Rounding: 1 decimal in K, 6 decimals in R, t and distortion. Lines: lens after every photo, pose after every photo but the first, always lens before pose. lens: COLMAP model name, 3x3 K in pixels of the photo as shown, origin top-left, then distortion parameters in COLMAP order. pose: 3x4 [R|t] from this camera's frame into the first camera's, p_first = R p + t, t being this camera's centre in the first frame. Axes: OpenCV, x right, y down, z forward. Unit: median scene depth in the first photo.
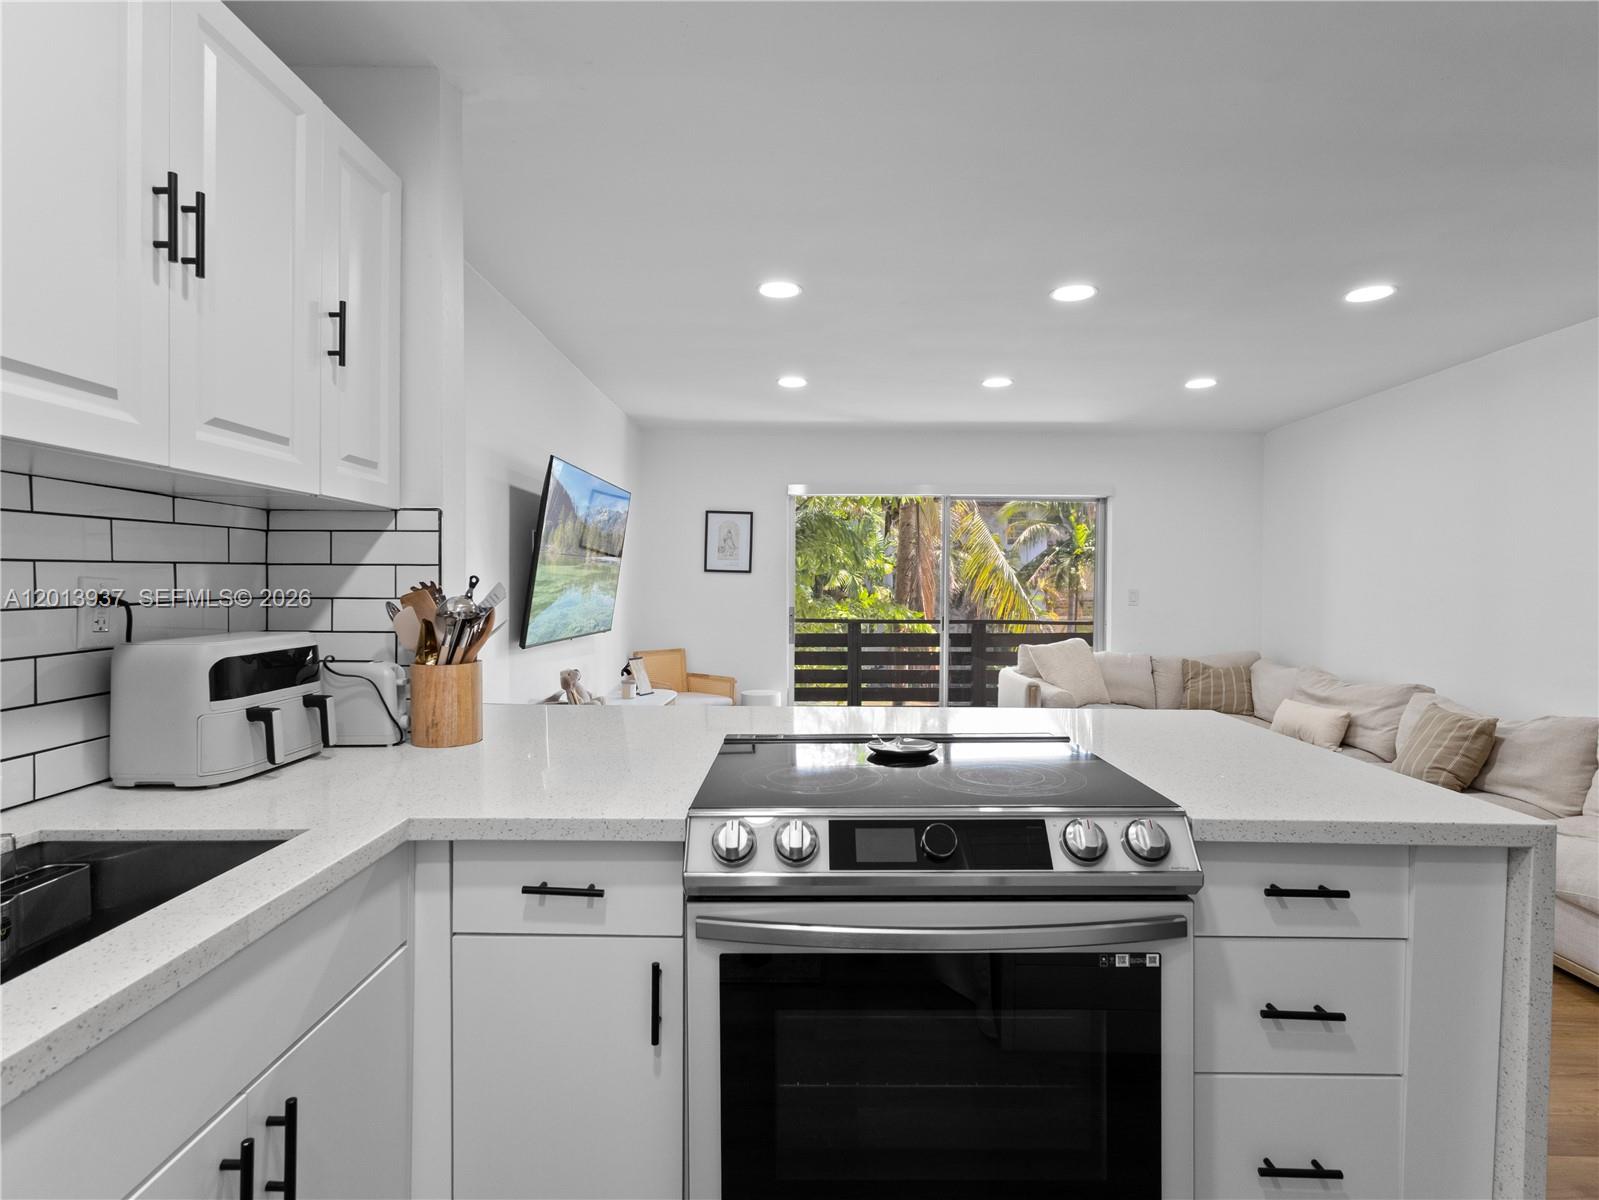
lens RADIAL K [[819.3, 0, 795.5], [0, 819.3, 602.2], [0, 0, 1]] dist [0.002152, -0.000798]
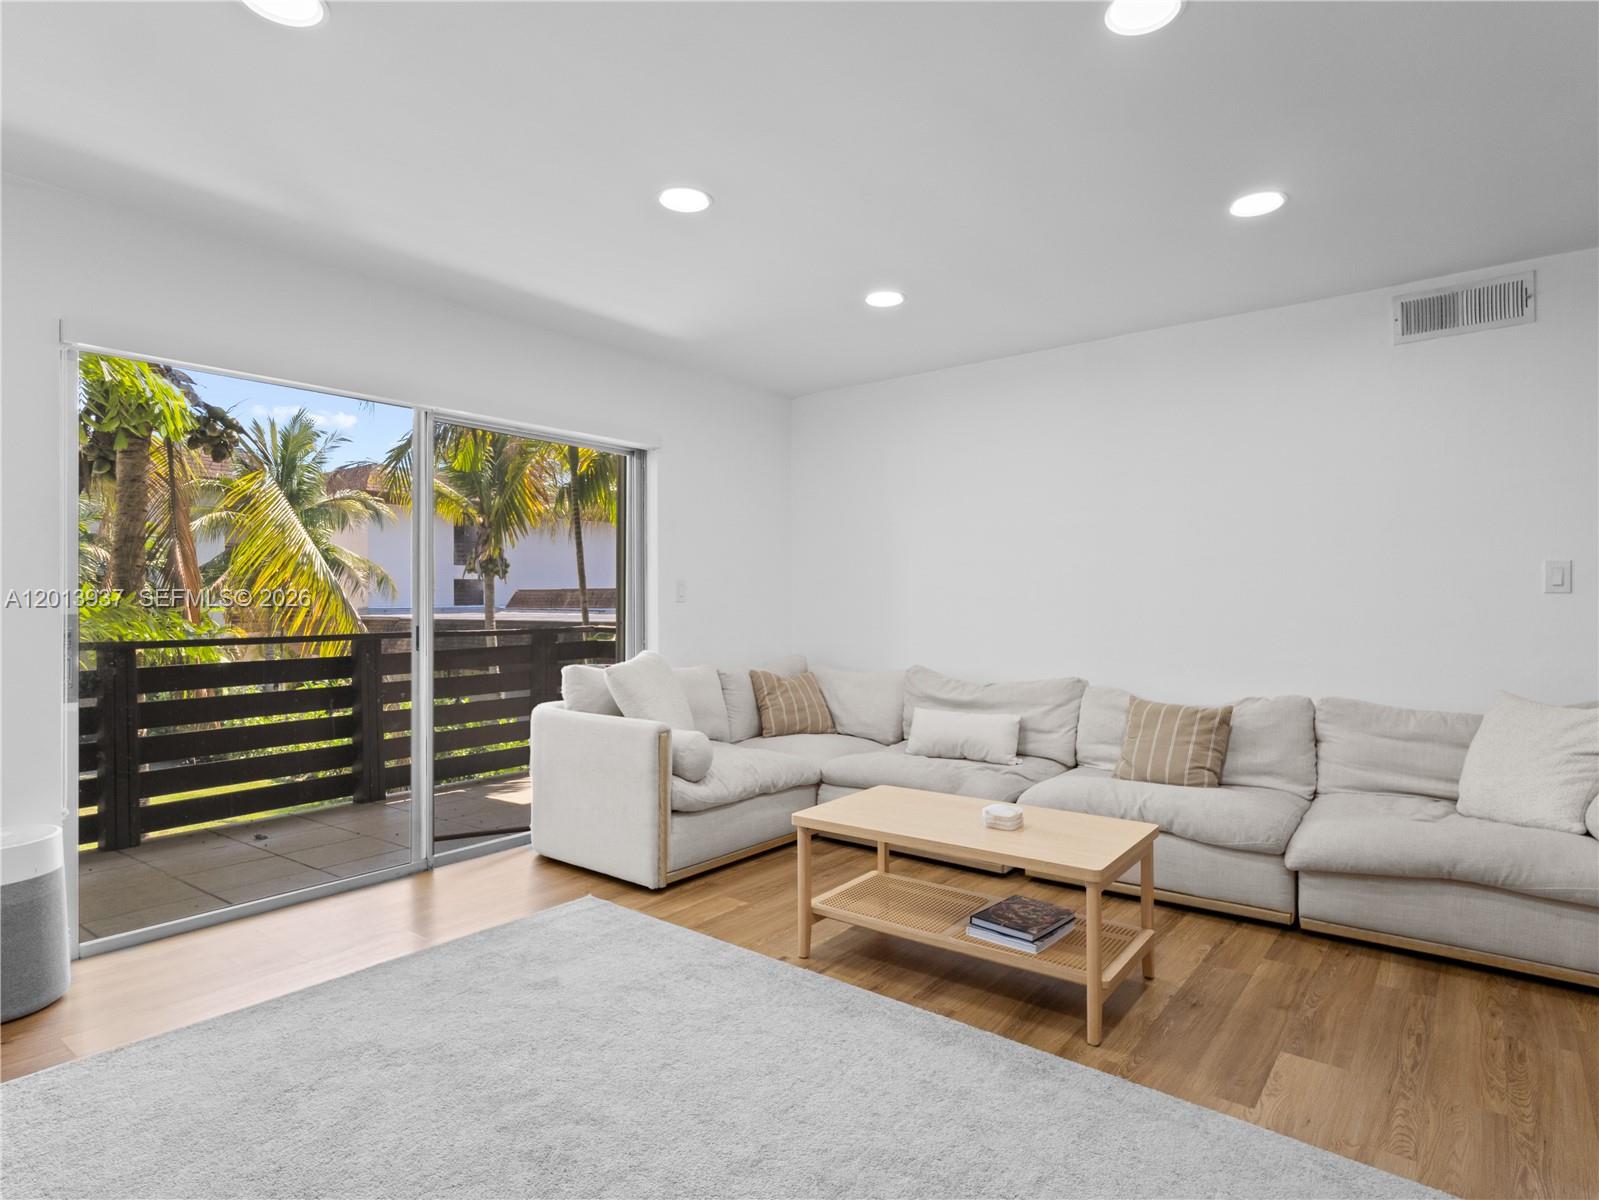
lens RADIAL K [[819.3, 0, 803.3], [0, 819.3, 602.5], [0, 0, 1]] dist [0.002152, -0.000798]
pose [[0.587128, -0.003558, 0.809487, -0.183448], [0.017877, 0.999803, -0.008572, 0.019656], [-0.809297, 0.019504, 0.587076, 0.762553]]
